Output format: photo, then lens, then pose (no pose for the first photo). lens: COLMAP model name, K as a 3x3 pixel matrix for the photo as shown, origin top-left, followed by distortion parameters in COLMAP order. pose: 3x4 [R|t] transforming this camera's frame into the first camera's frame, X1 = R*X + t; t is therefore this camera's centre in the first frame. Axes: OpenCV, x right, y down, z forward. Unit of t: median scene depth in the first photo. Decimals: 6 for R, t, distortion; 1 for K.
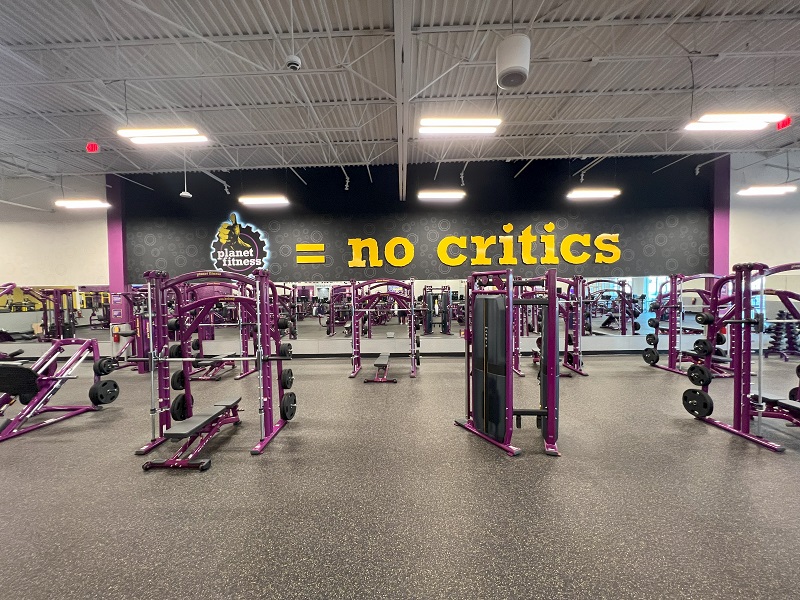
lens RADIAL K [[323.3, 0, 397.8], [0, 323.3, 299.9], [0, 0, 1]] dist [0.000255, -0.000606]
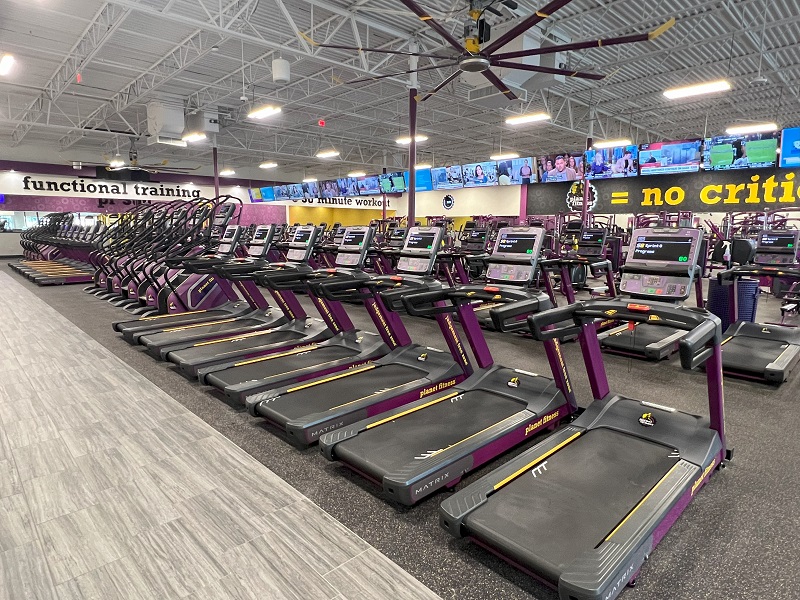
lens RADIAL K [[470.3, 0, 399.4], [0, 470.3, 299.9], [0, 0, 1]] dist [-0.001566, -0.000279]
pose [[0.700676, 0.129503, -0.701629, 0.786755], [-0.035531, 0.988503, 0.146970, 0.076539], [0.712595, -0.078049, 0.697221, -1.756973]]
